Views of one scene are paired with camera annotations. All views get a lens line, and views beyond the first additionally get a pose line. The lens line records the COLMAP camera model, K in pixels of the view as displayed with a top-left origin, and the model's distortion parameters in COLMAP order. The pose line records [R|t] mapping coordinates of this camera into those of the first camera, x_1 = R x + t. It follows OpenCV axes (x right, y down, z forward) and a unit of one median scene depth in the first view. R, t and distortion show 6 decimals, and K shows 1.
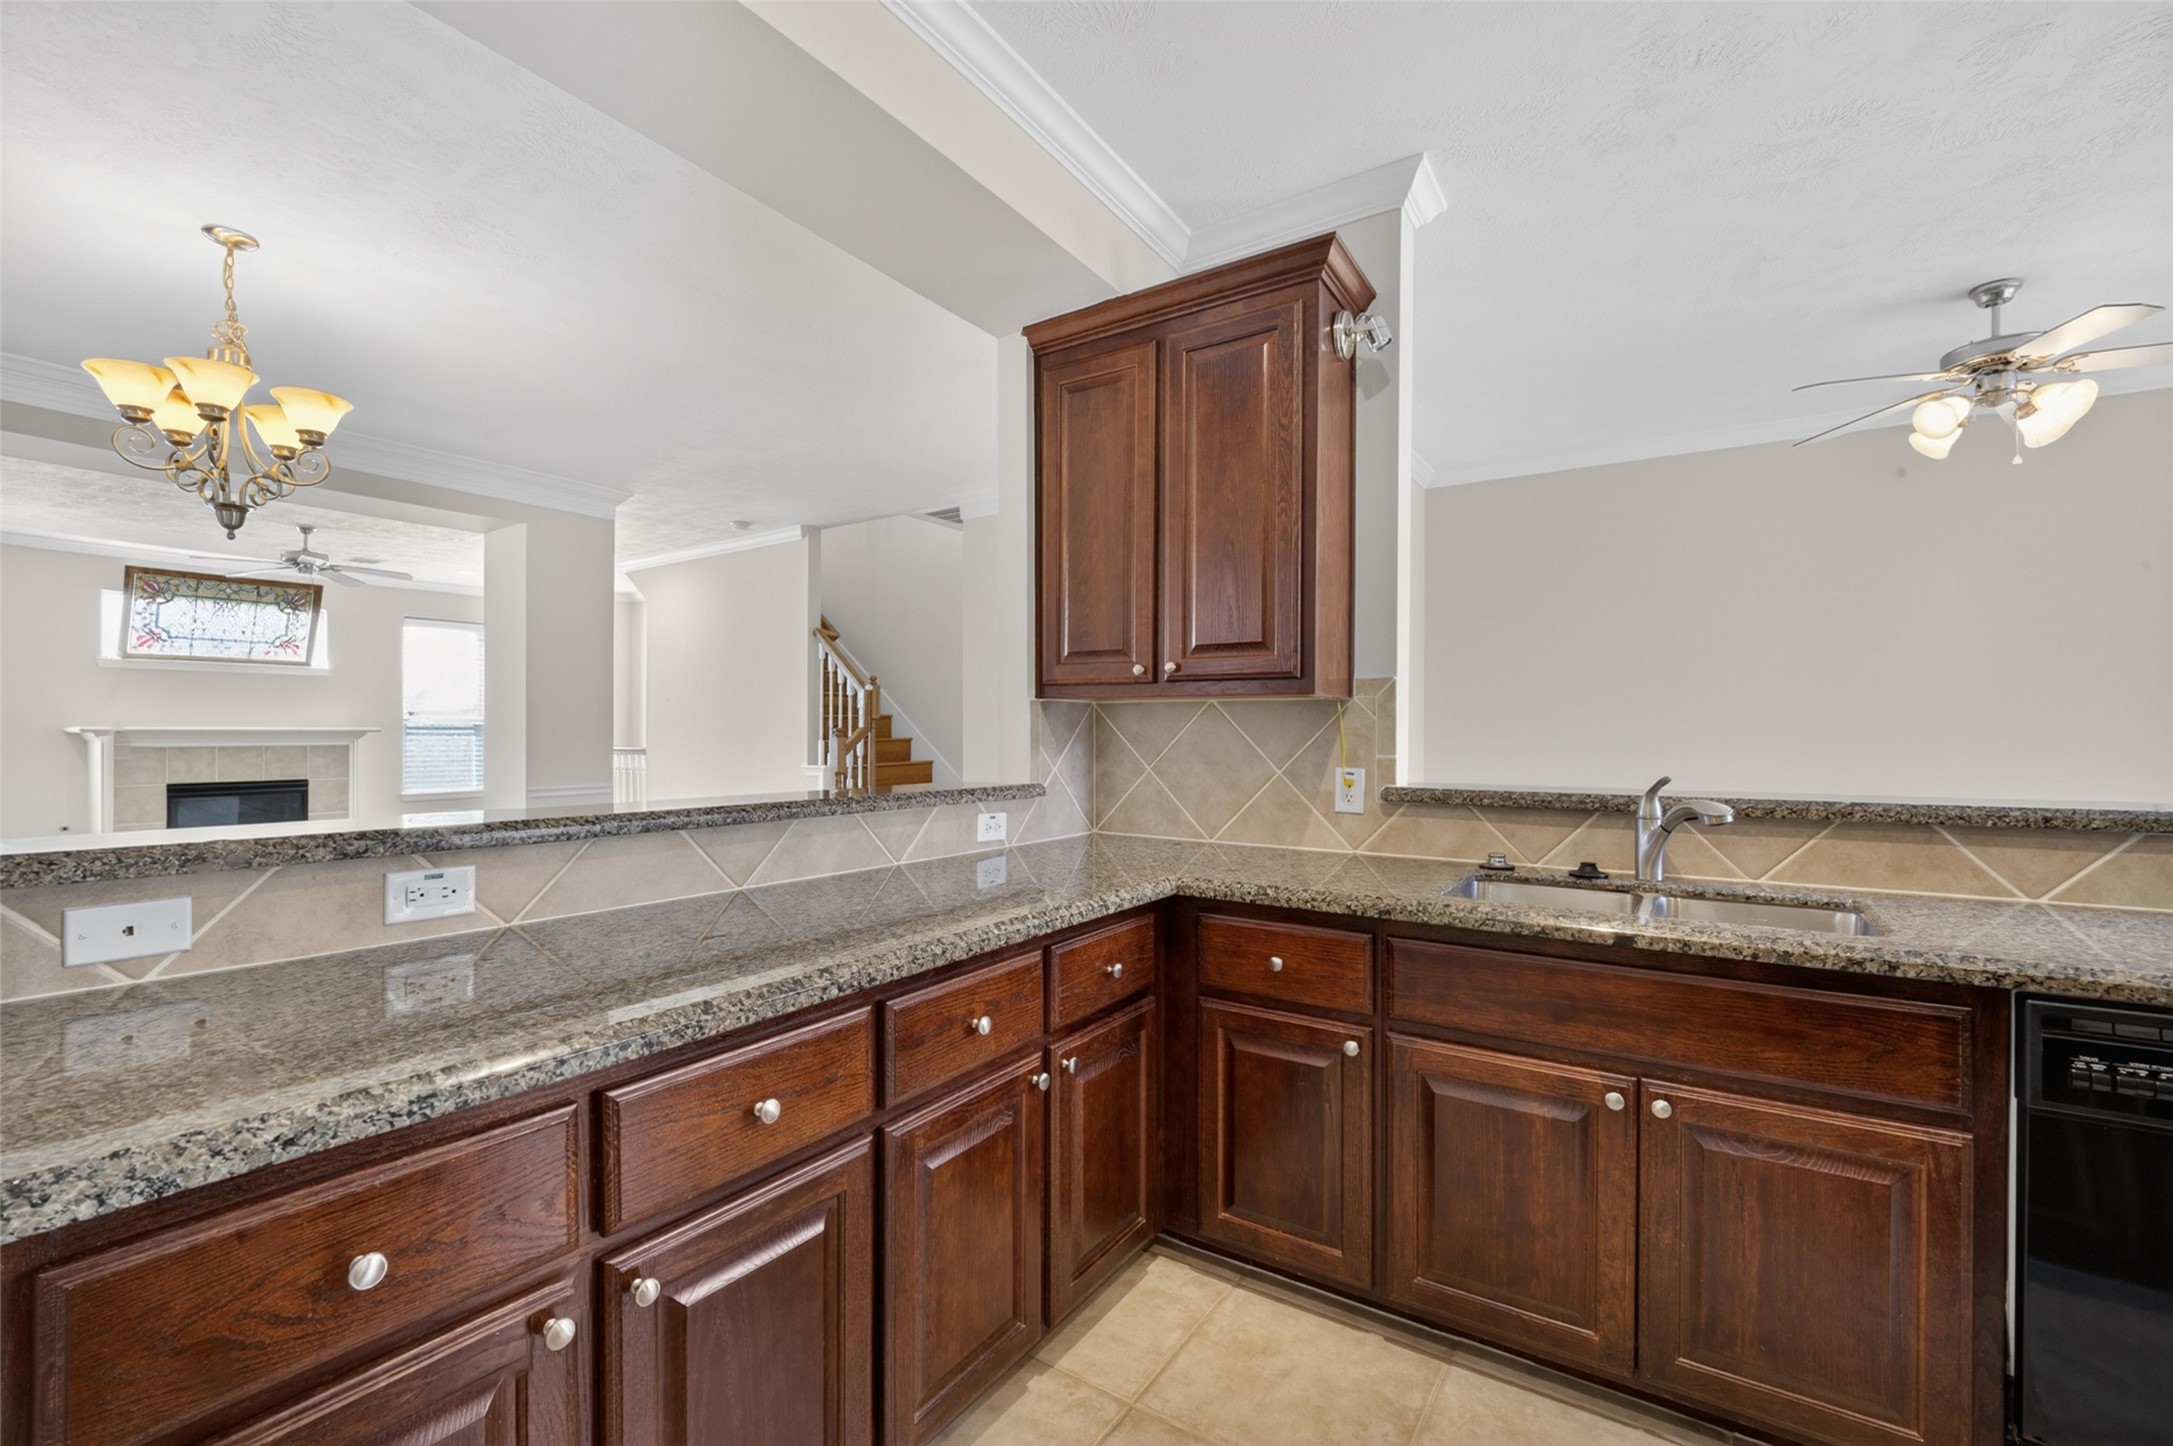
lens RADIAL K [[896.3, 0, 1093.1], [0, 896.3, 731.9], [0, 0, 1]] dist [-0.000950, -0.003109]
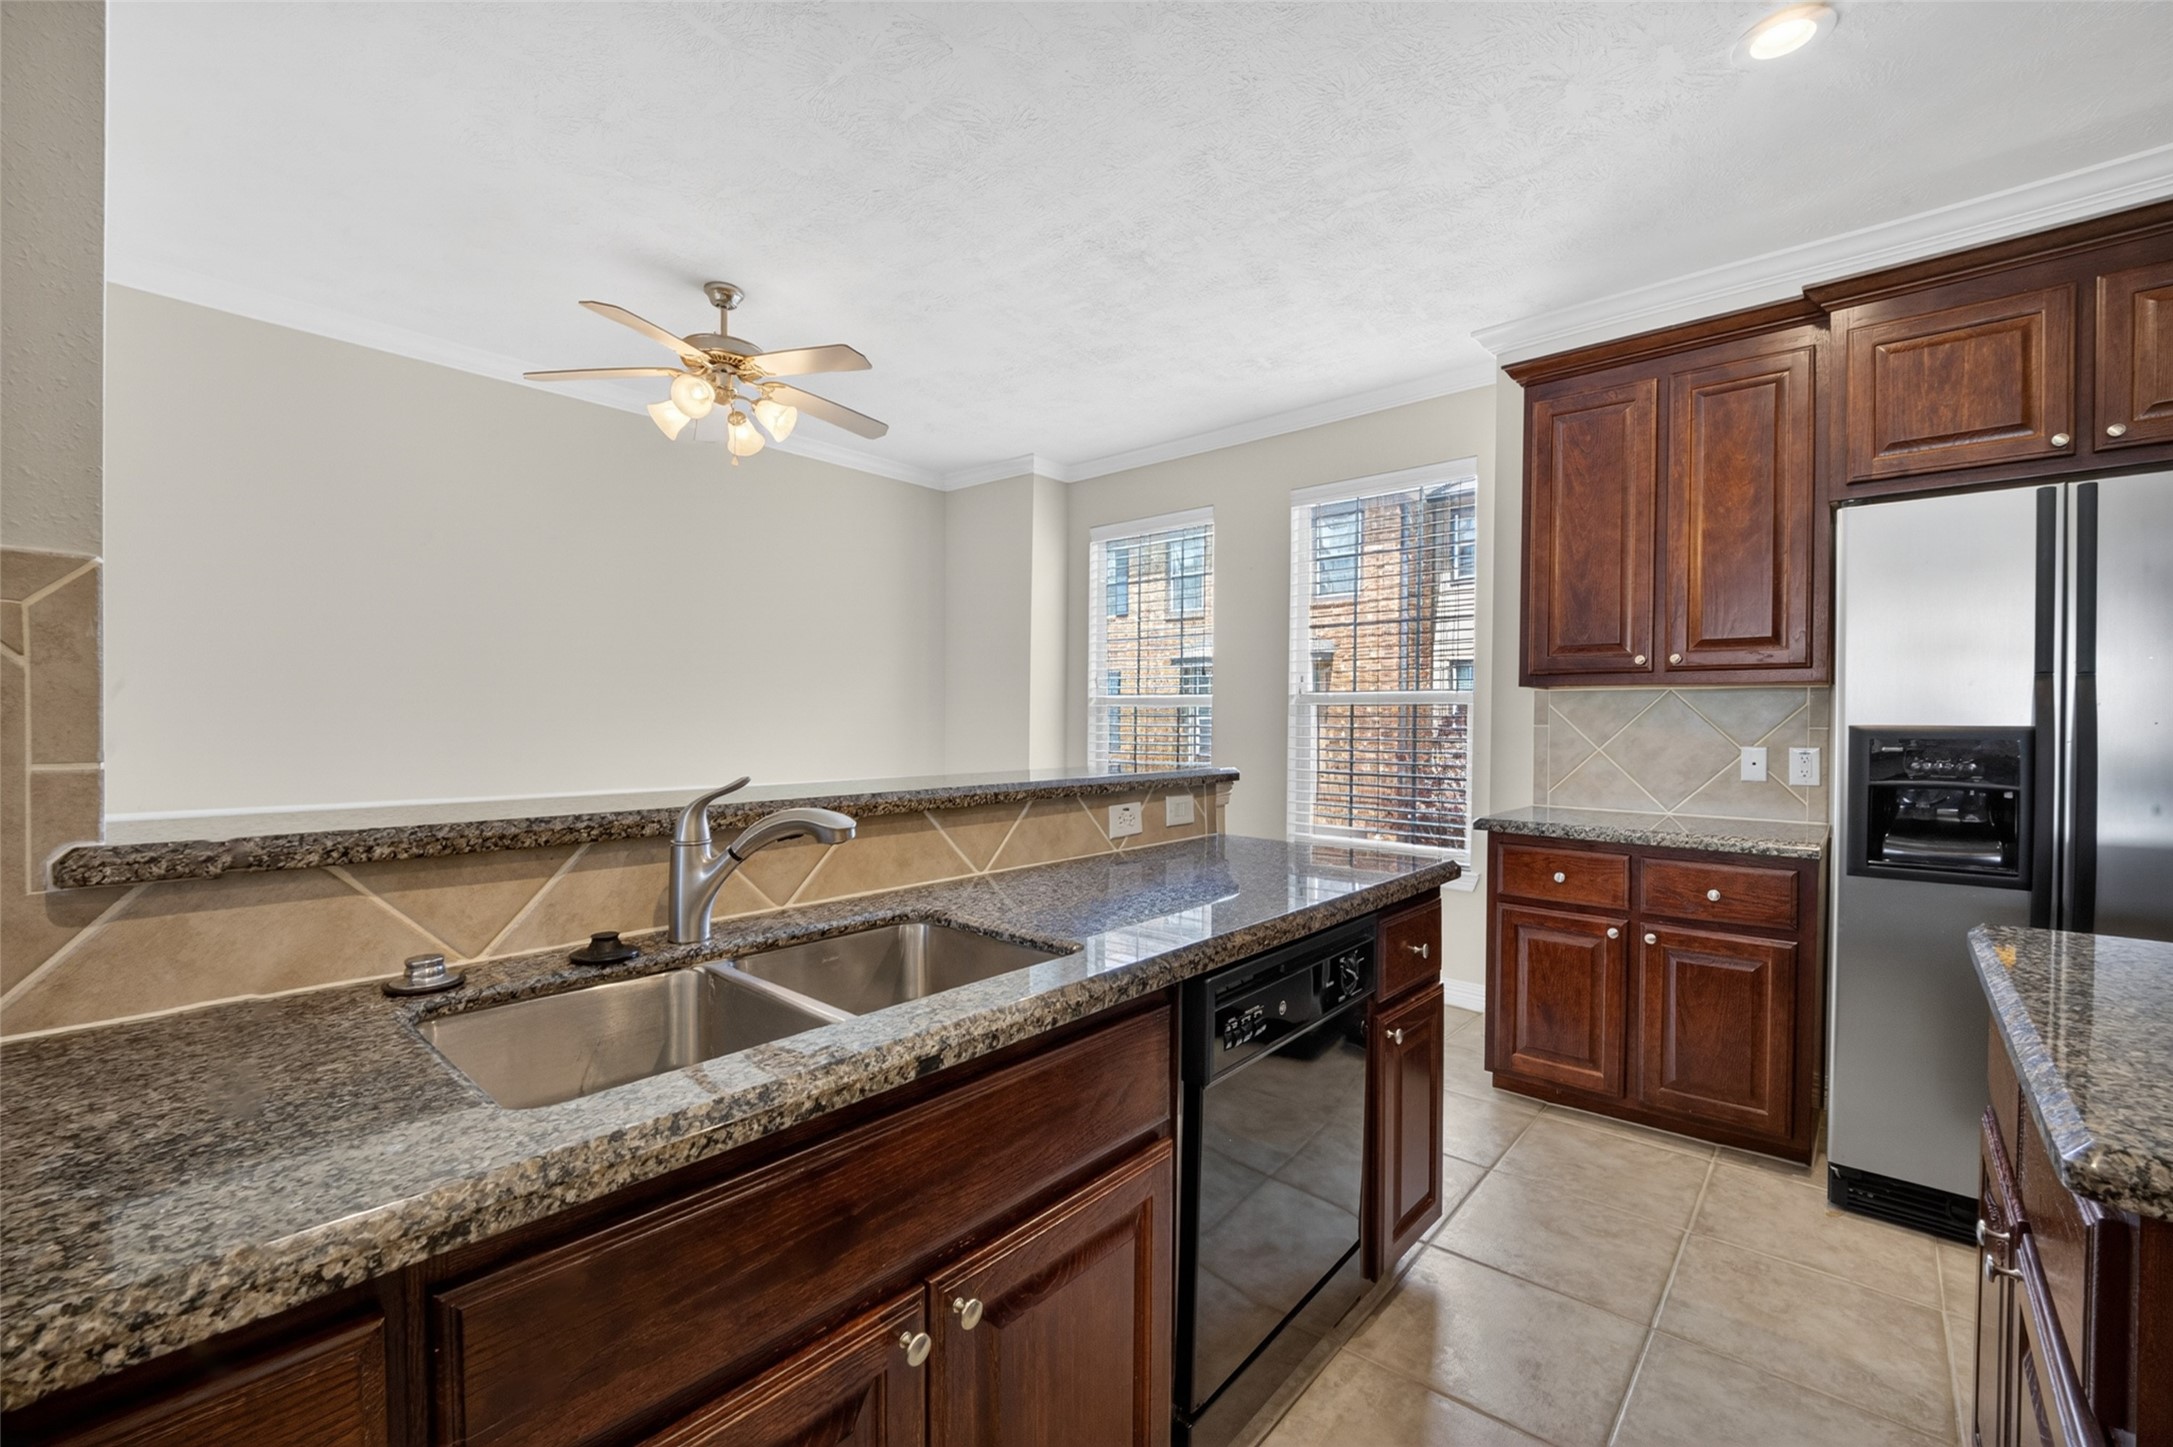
lens RADIAL K [[896.3, 0, 1093.3], [0, 896.3, 729.2], [0, 0, 1]] dist [-0.000950, -0.003109]
pose [[0.139123, -0.013284, 0.990186, 0.023022], [-0.007062, 0.999871, 0.014406, 0.003203], [-0.990250, -0.008997, 0.139011, 0.604378]]
